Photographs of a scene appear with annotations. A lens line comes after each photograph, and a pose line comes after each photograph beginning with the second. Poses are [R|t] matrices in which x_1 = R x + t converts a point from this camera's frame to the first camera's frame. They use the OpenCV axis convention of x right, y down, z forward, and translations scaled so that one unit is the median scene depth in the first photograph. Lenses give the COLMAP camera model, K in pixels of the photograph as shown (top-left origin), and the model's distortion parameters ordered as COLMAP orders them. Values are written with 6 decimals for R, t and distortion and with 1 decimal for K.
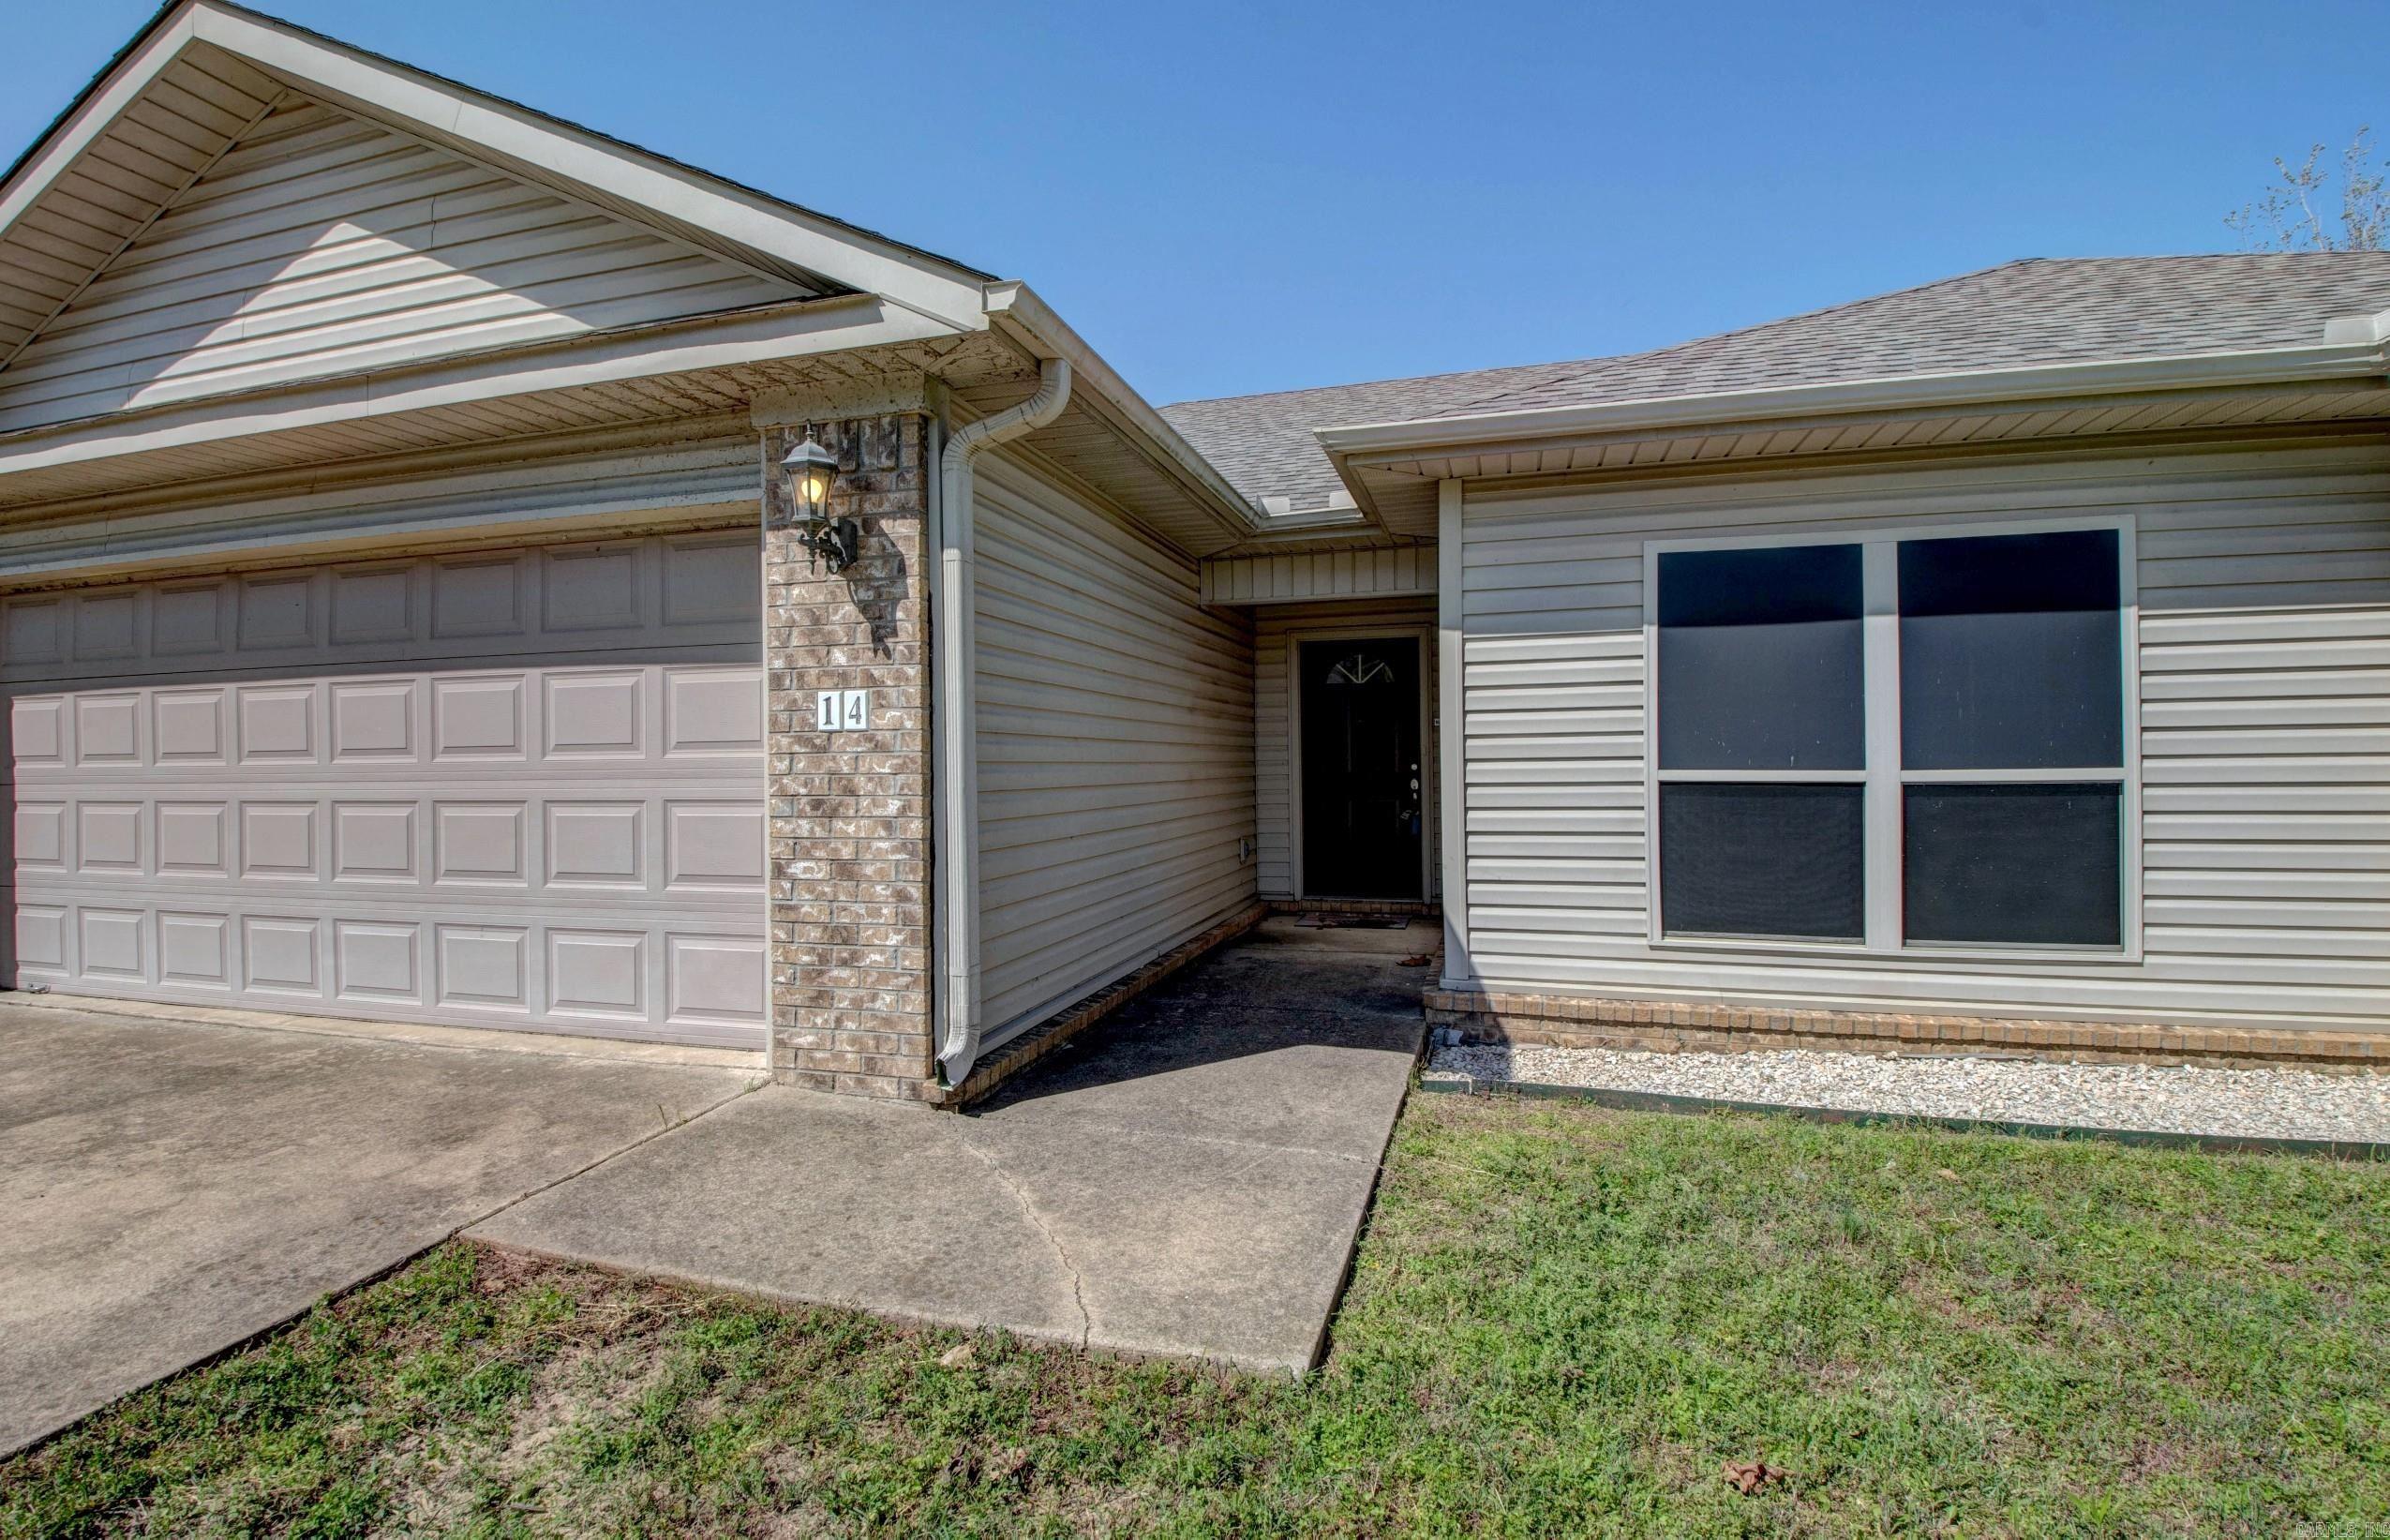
lens RADIAL K [[1112.8, 0, 1180.0], [0, 1112.8, 766.7], [0, 0, 1]] dist [0.003942, -0.018561]
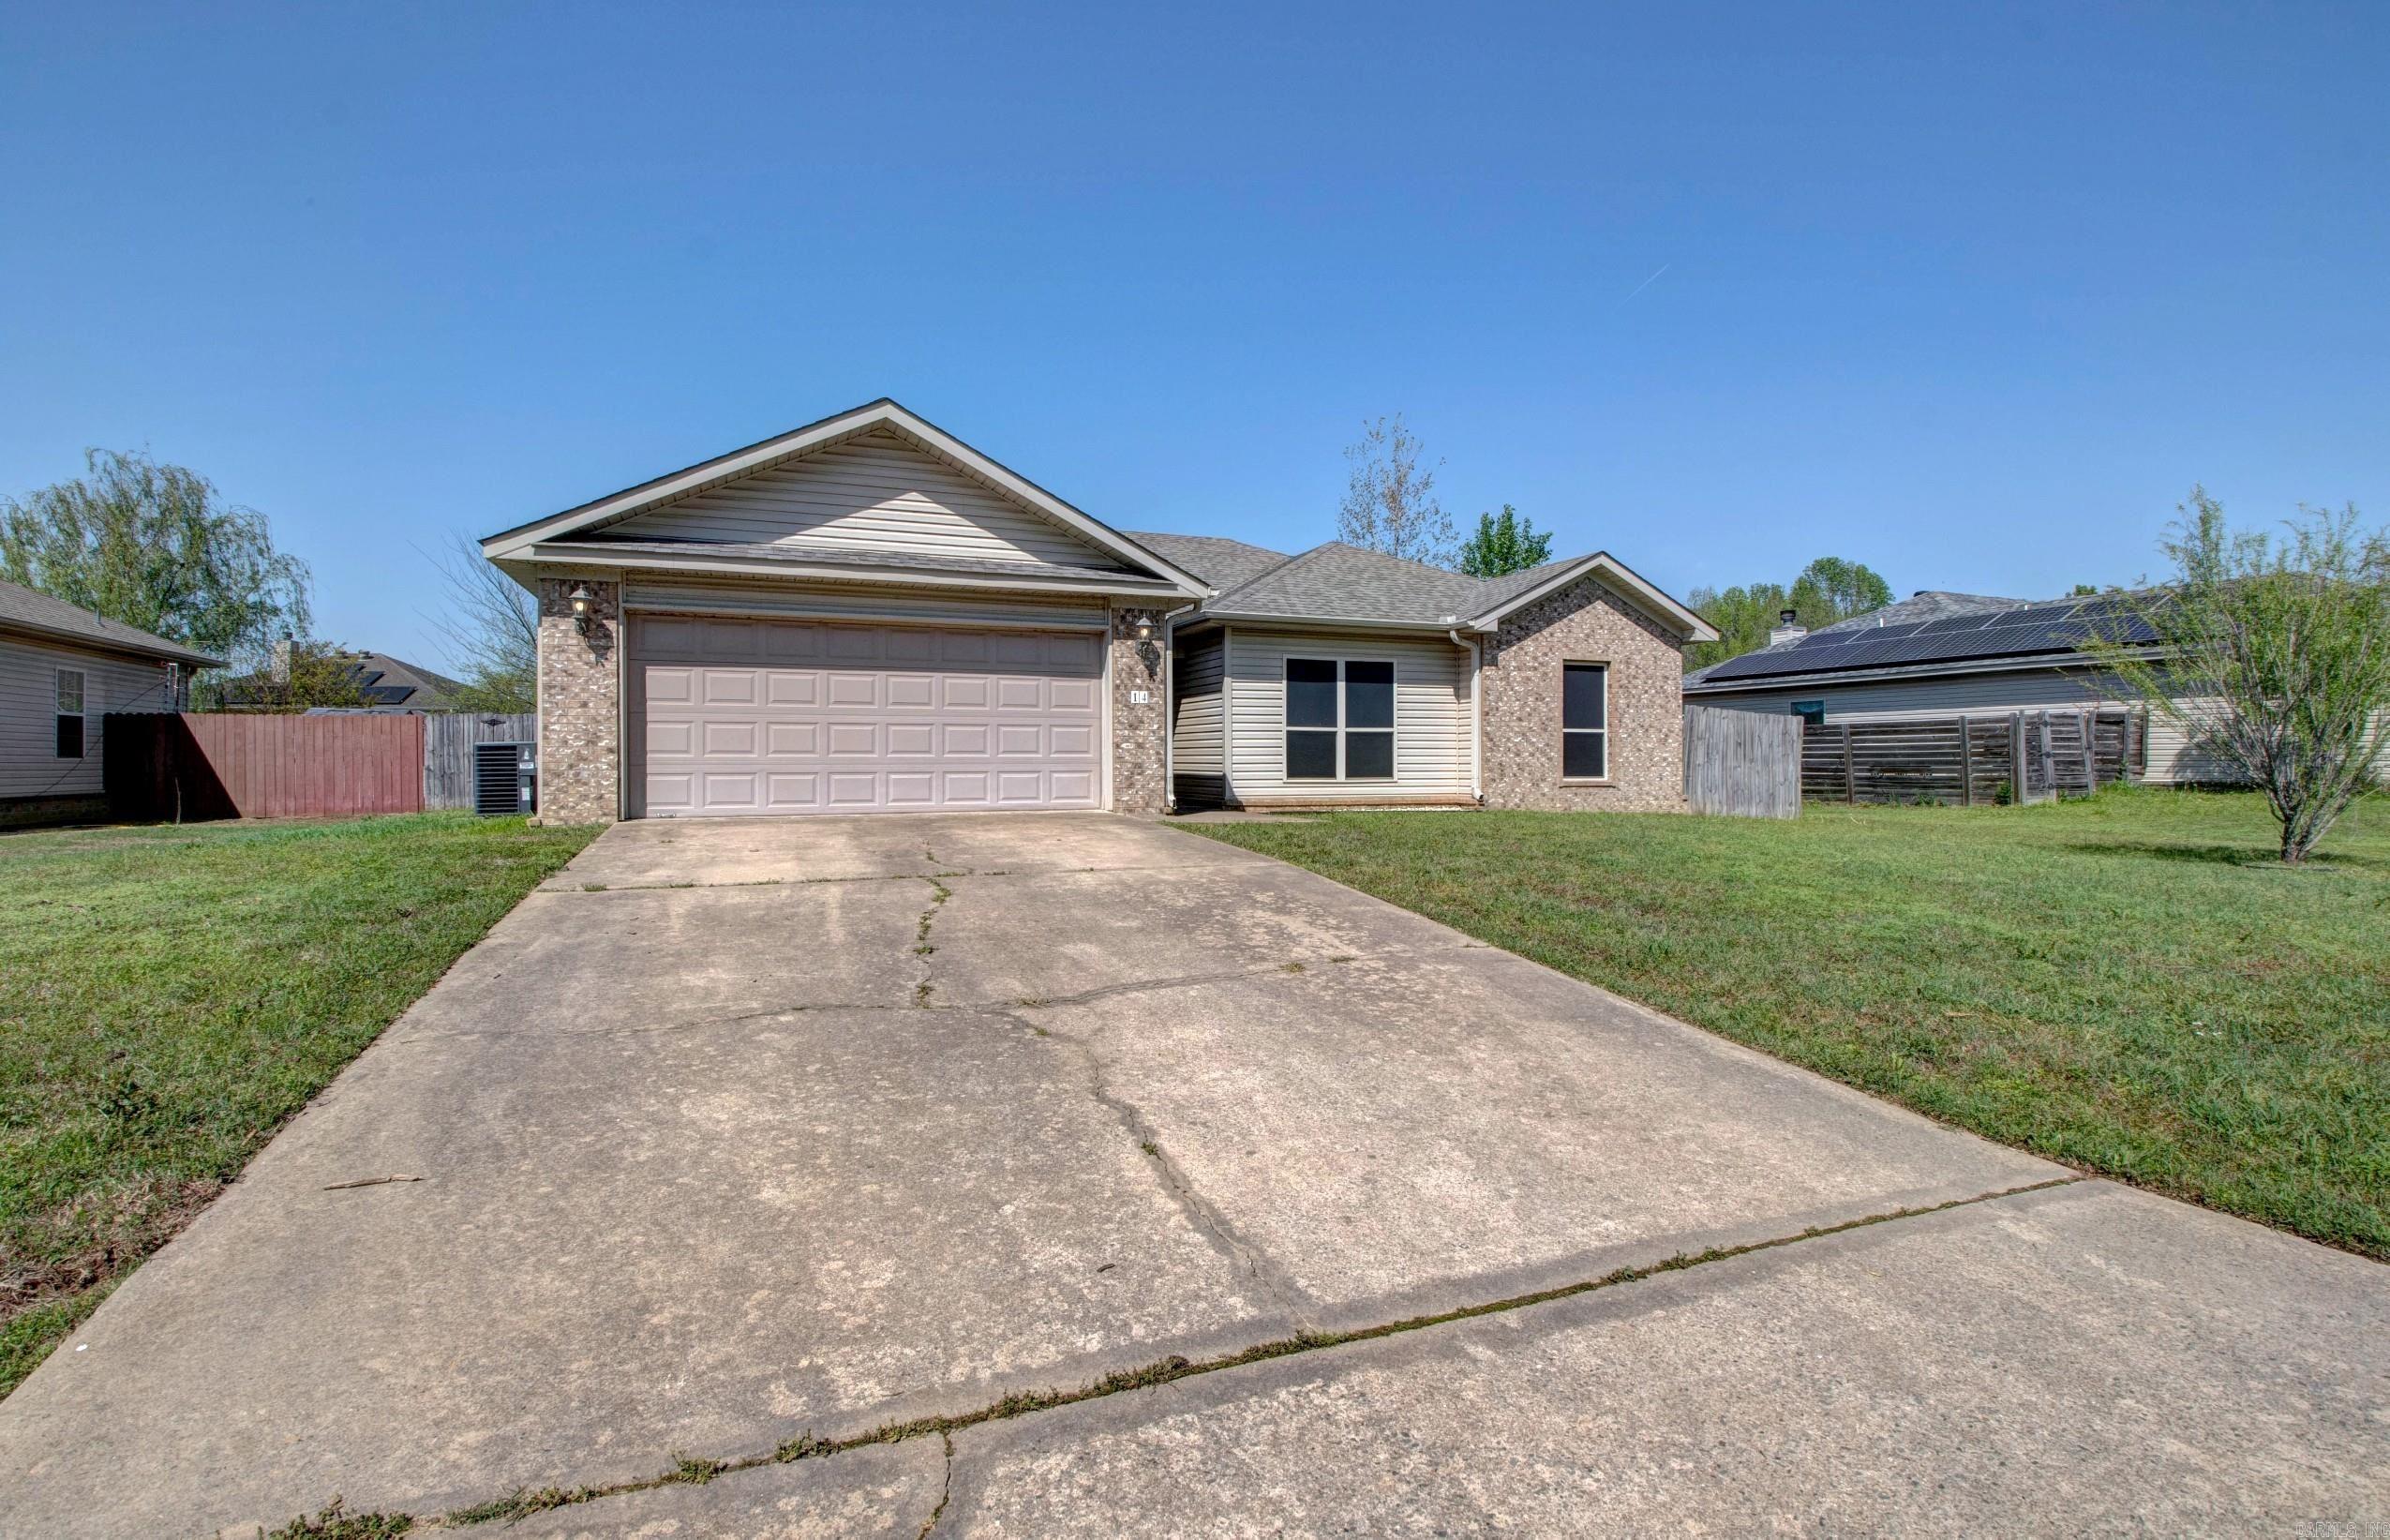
lens RADIAL K [[1112.8, 0, 1169.9], [0, 1112.8, 774.6], [0, 0, 1]] dist [0.003942, -0.018561]
pose [[0.794180, 0.002982, 0.607675, -1.937871], [-0.004373, 0.999990, 0.000807, 0.152533], [-0.607666, -0.003298, 0.794186, -1.446881]]
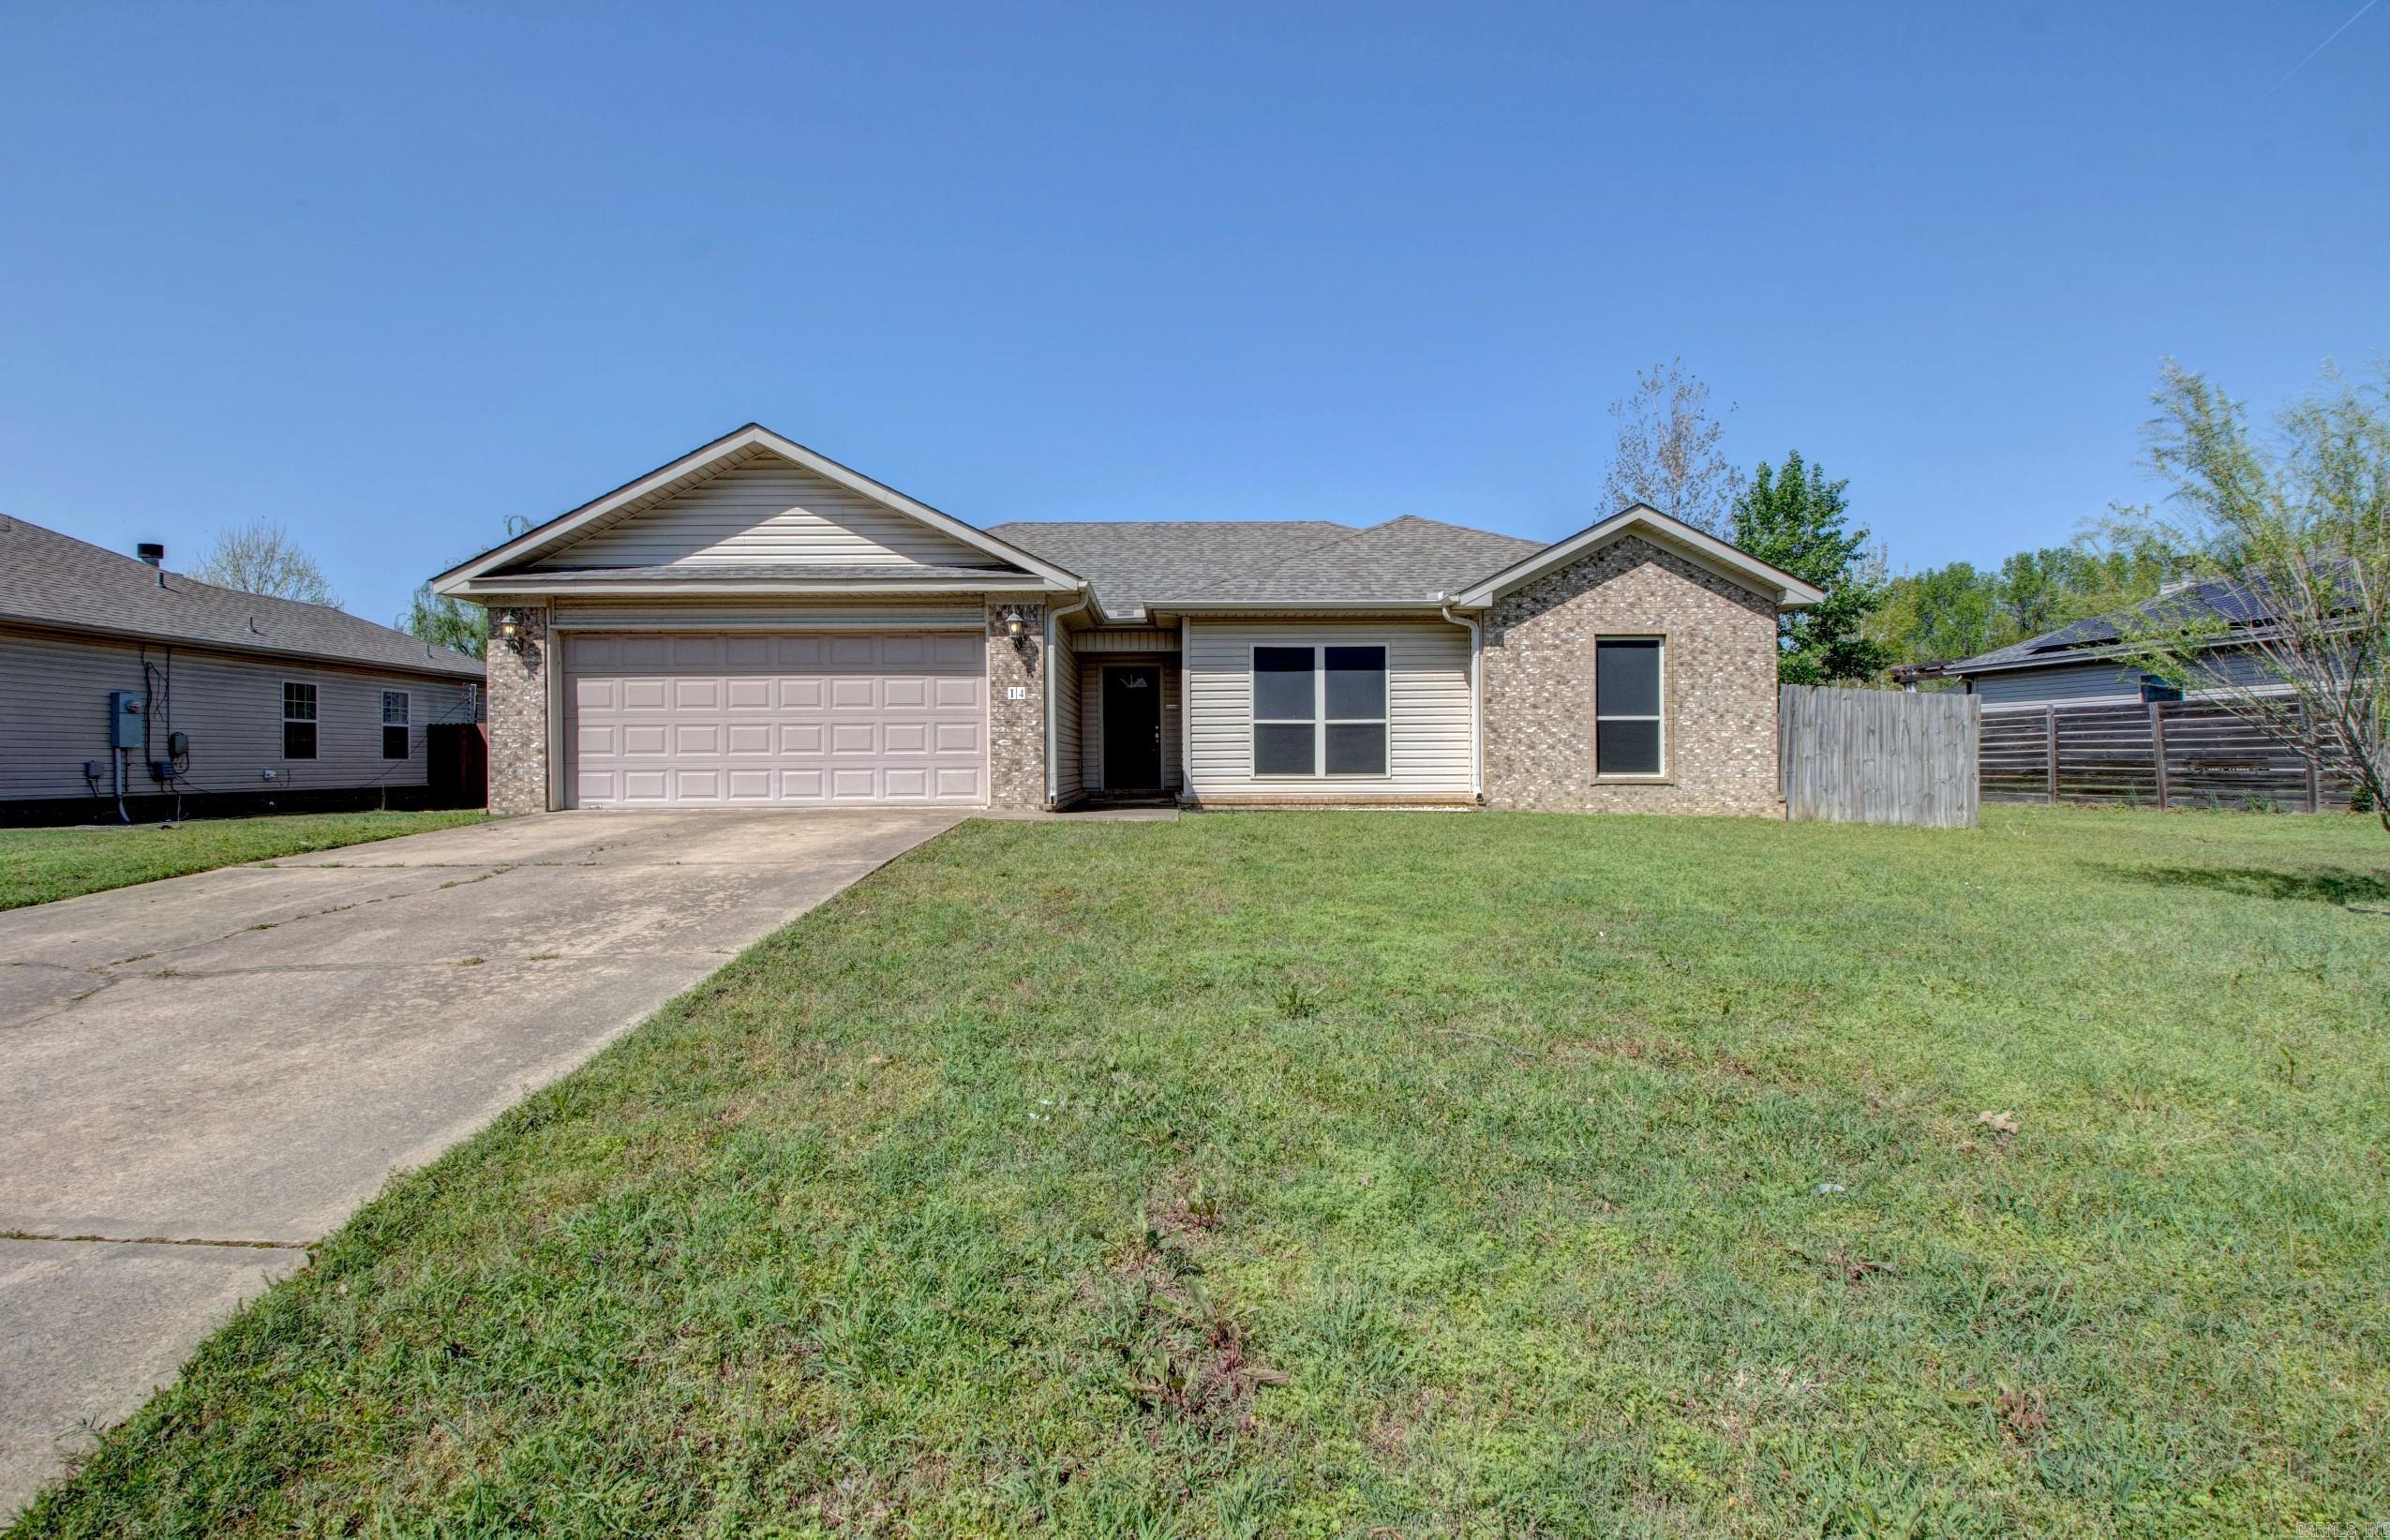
lens RADIAL K [[1112.8, 0, 1170.8], [0, 1112.8, 784.5], [0, 0, 1]] dist [0.003942, -0.018561]
pose [[0.957550, -0.001912, 0.288262, -0.708157], [-0.002485, 0.999886, 0.014885, 0.146665], [-0.288257, -0.014969, 0.957436, -1.974878]]
